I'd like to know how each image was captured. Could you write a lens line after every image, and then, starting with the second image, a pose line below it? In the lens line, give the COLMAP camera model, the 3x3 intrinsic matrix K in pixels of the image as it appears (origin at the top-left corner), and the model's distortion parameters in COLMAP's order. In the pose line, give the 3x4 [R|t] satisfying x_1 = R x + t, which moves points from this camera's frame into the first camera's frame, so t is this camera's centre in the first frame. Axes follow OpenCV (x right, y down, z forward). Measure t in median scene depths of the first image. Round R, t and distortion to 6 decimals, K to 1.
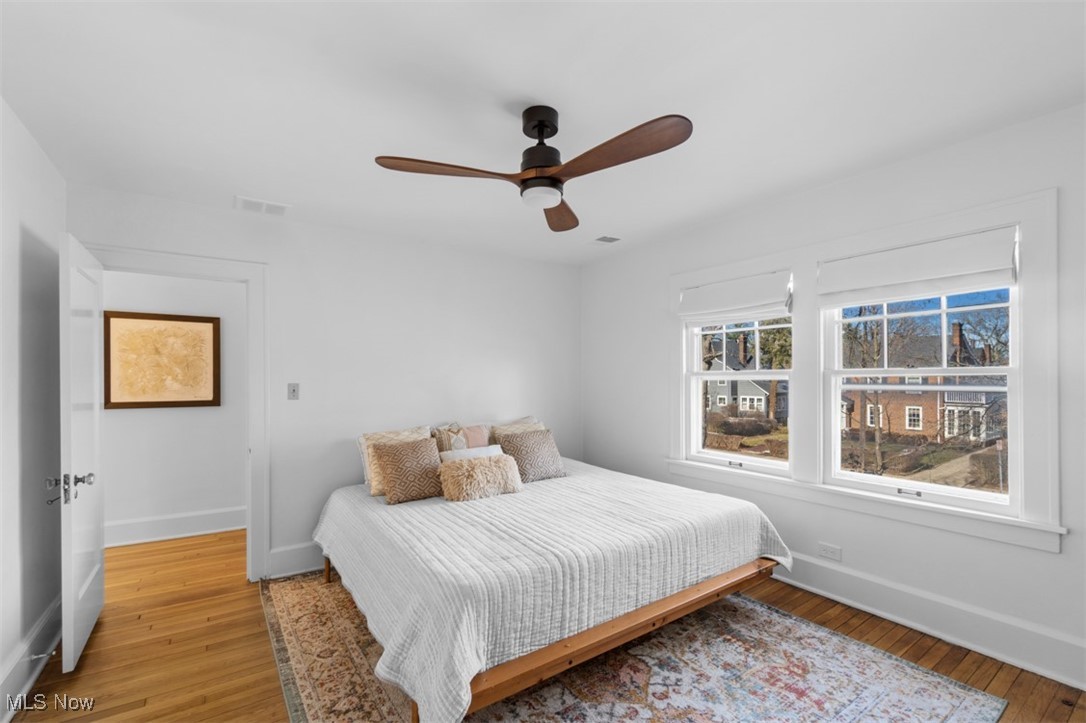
lens RADIAL K [[489.0, 0, 545.5], [0, 489.0, 378.1], [0, 0, 1]] dist [0.000116, -0.000682]
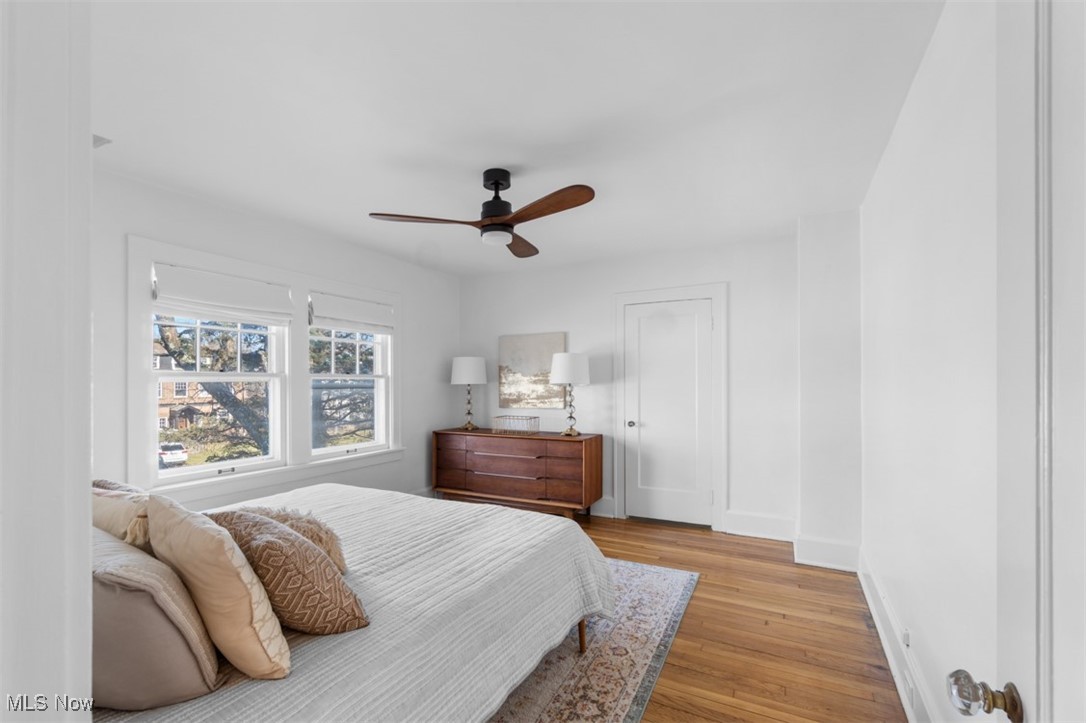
lens RADIAL K [[489.0, 0, 533.7], [0, 489.0, 382.6], [0, 0, 1]] dist [0.000116, -0.000682]
pose [[-0.481310, 0.005564, 0.876533, -0.985424], [0.004214, 0.999983, -0.004034, 0.016105], [-0.876541, 0.001753, -0.481325, 1.269032]]
